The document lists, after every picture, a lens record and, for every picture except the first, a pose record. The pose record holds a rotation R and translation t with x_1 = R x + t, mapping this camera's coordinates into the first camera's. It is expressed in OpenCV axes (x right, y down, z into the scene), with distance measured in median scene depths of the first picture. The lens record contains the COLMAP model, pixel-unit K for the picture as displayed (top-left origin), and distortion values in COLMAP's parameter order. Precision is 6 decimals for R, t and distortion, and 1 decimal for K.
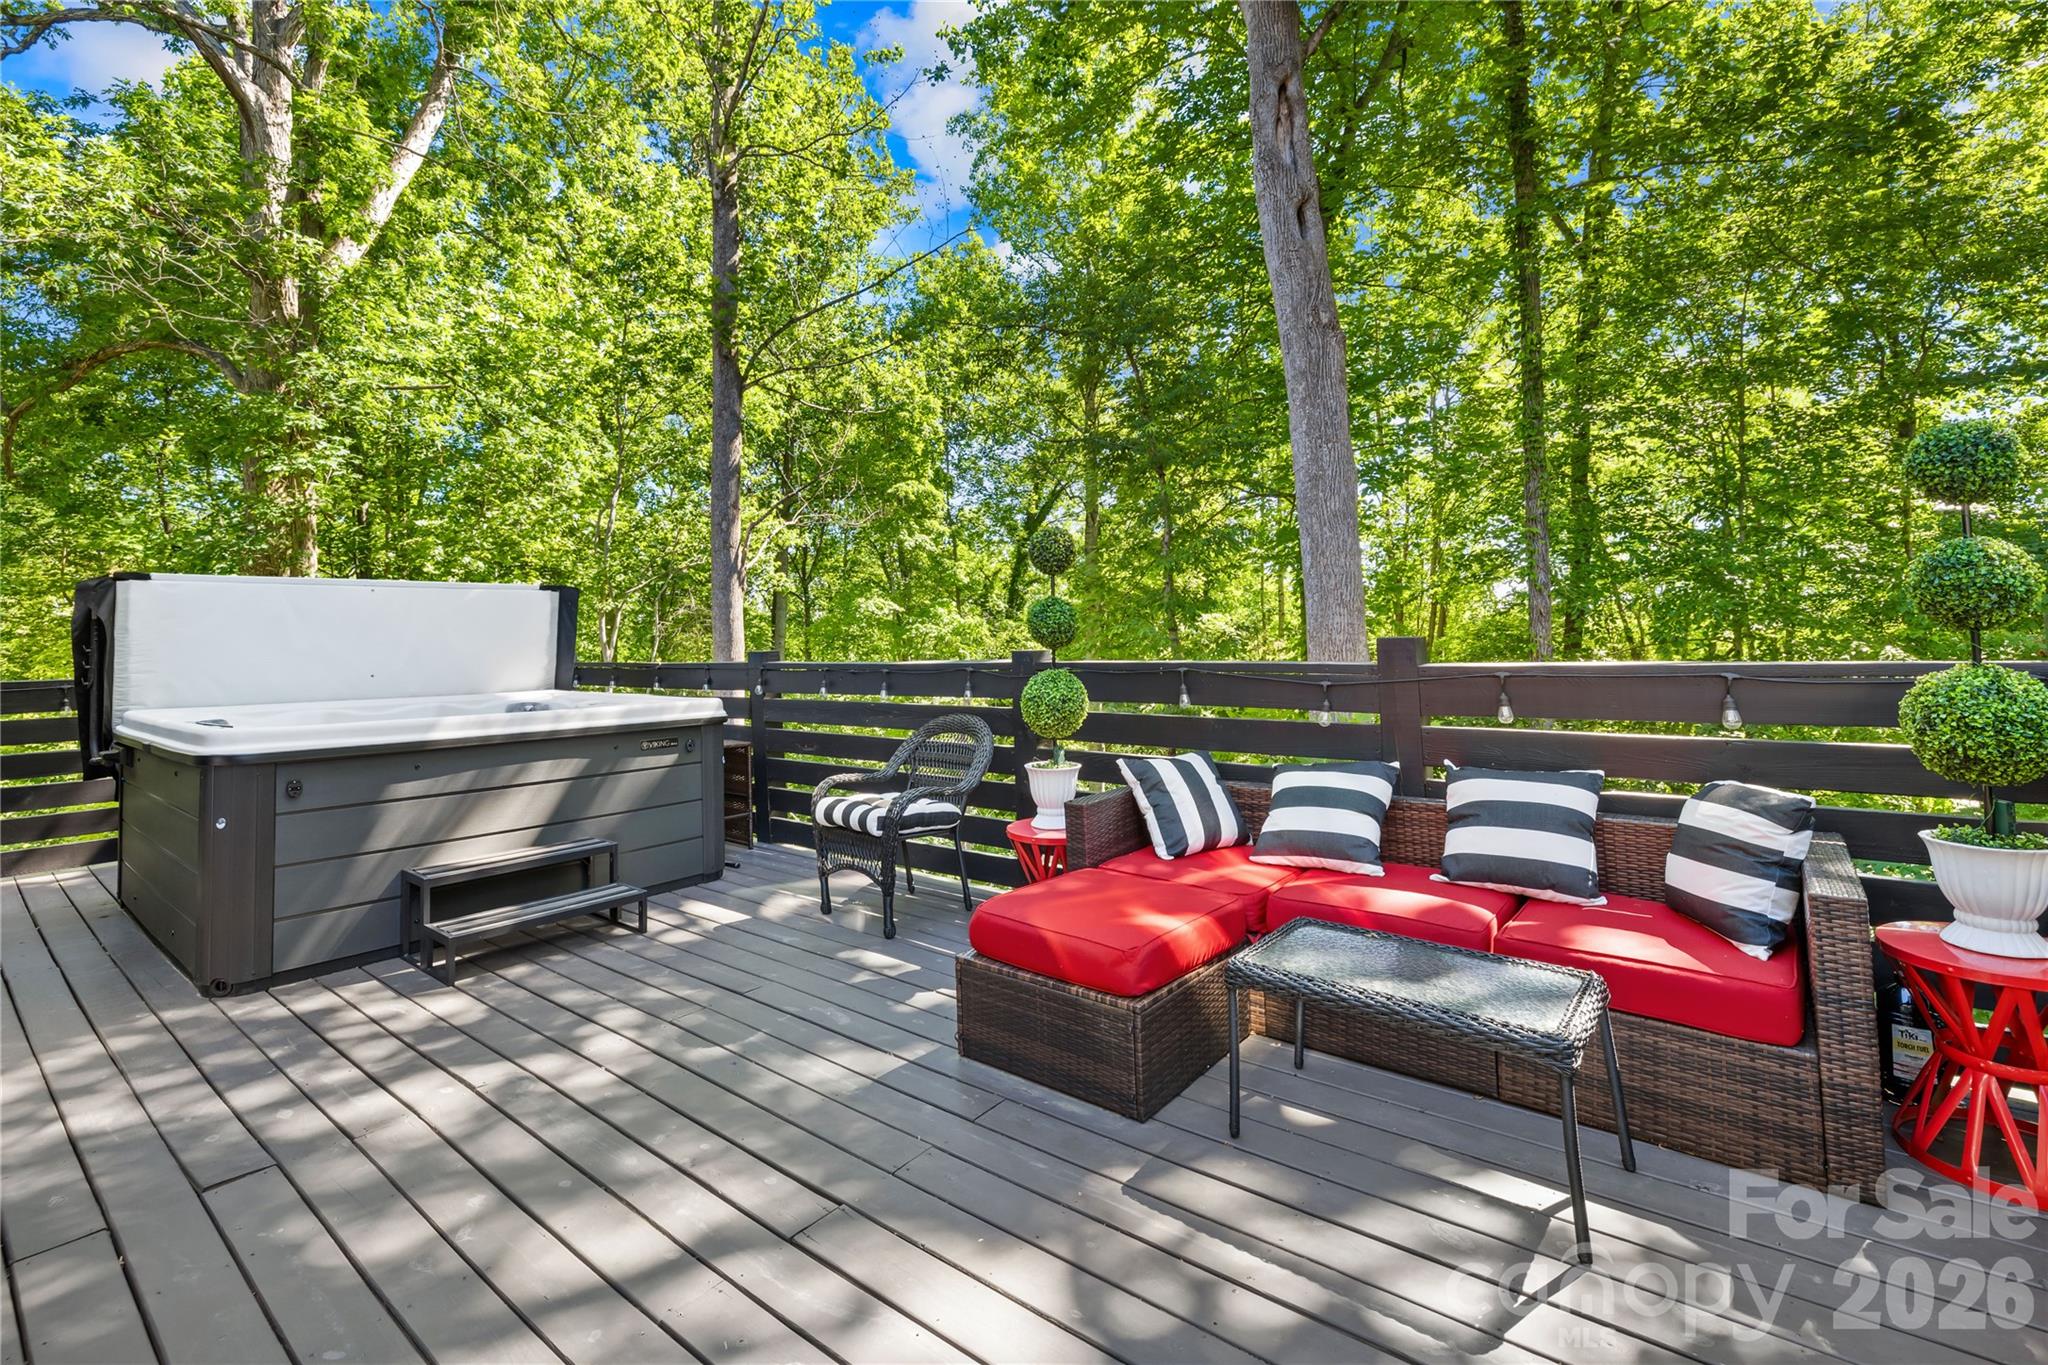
lens RADIAL K [[883.6, 0, 1023.3], [0, 883.6, 590.0], [0, 0, 1]] dist [0.000953, 0.000279]
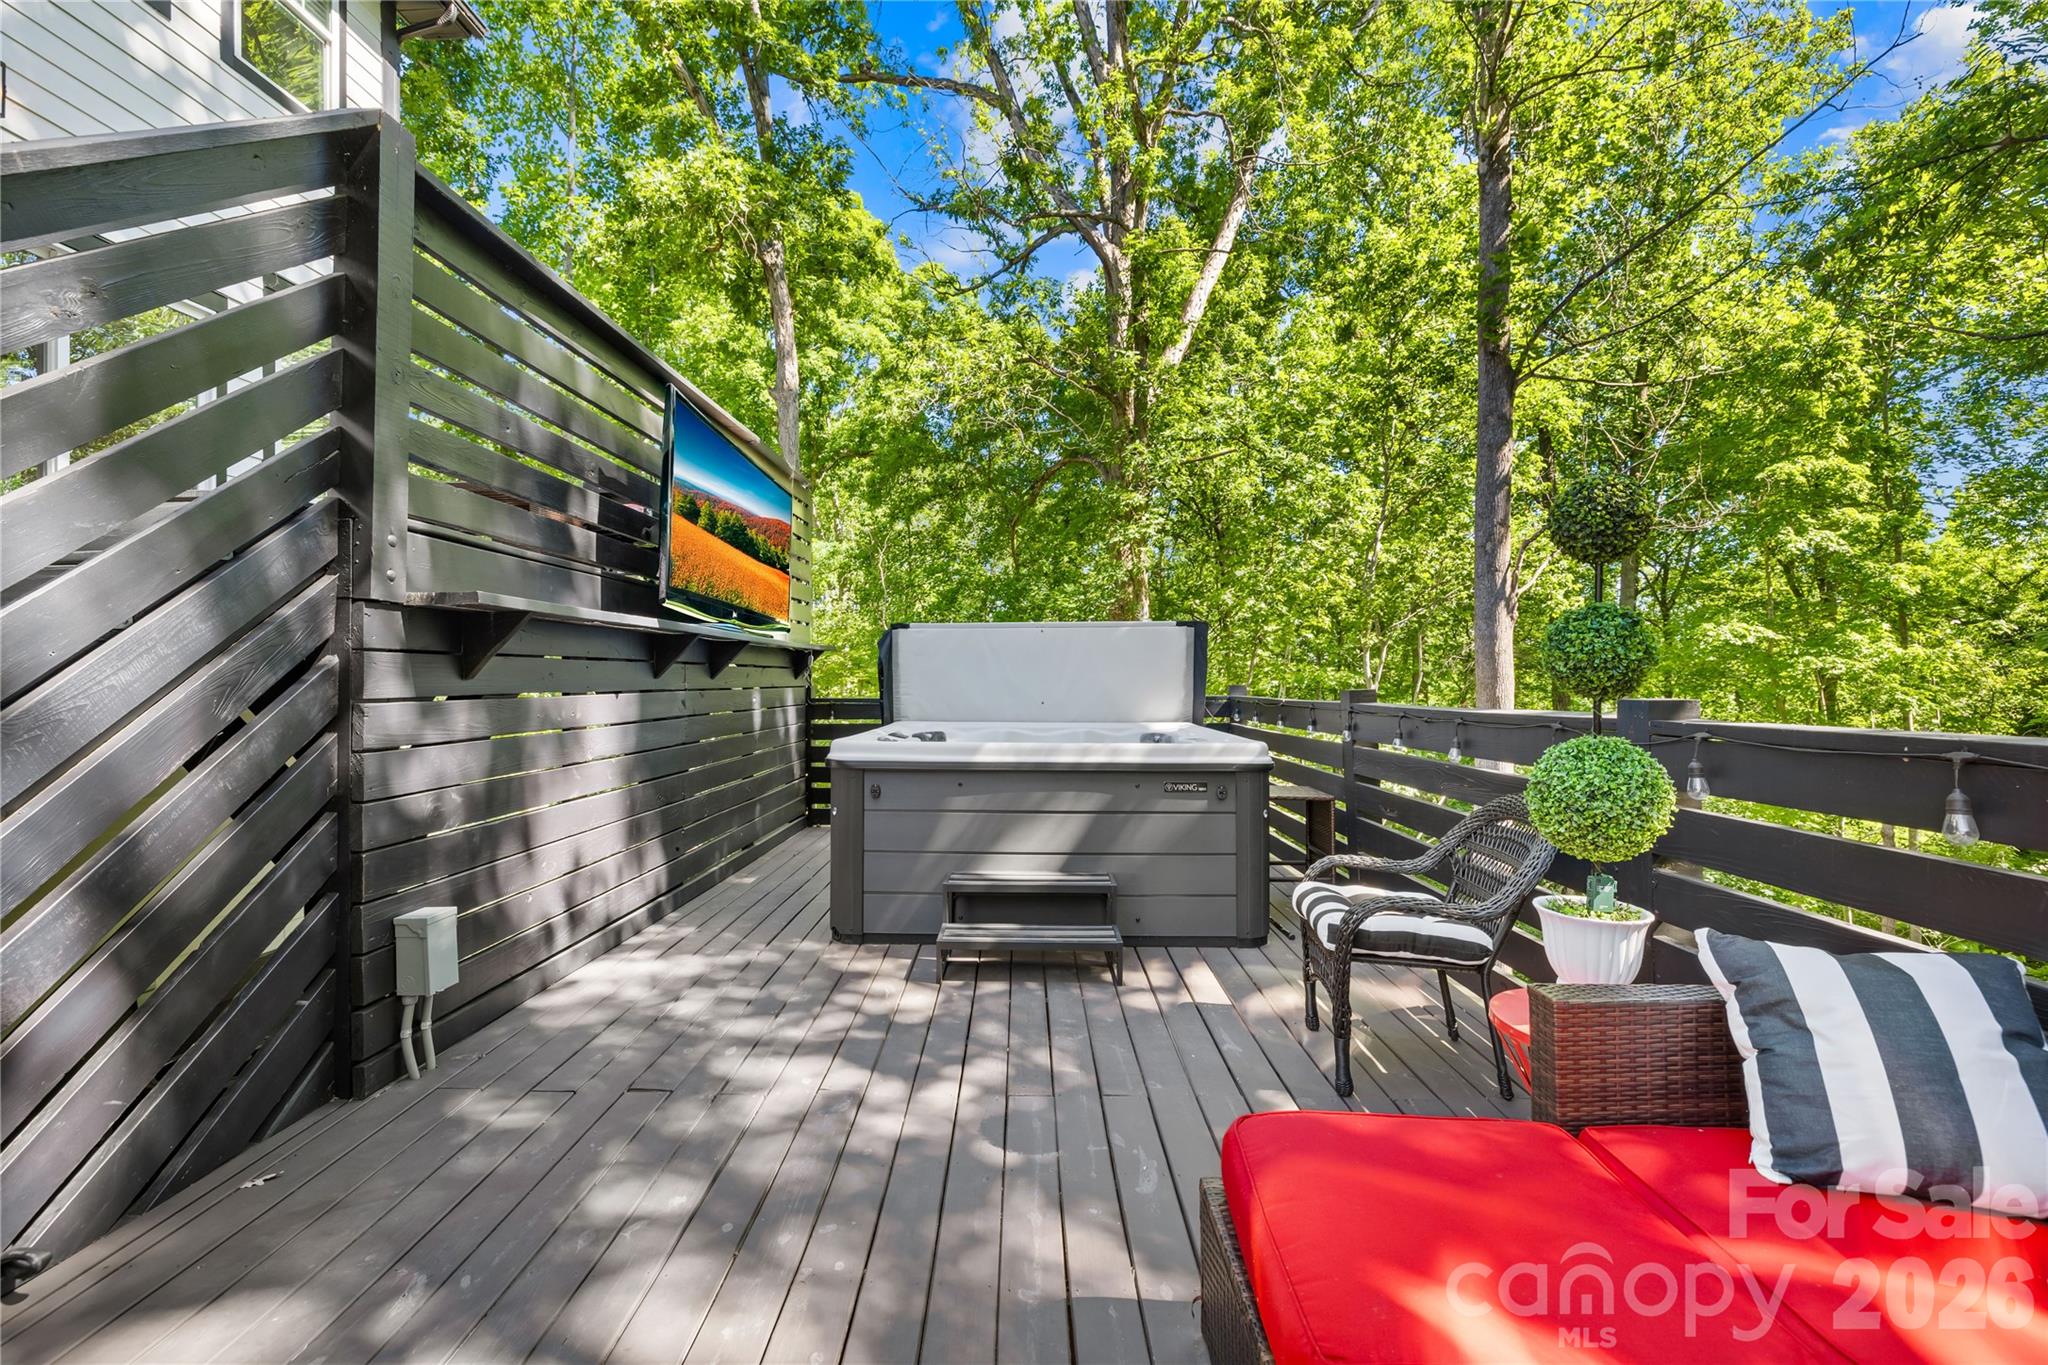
lens RADIAL K [[858.2, 0, 1024.0], [0, 858.2, 682.5], [0, 0, 1]] dist [0.000265, 0.000008]
pose [[0.613018, 0.017034, -0.789885, 0.063559], [0.034992, 0.998201, 0.048683, 0.004811], [0.789294, -0.057483, 0.611319, 0.106241]]
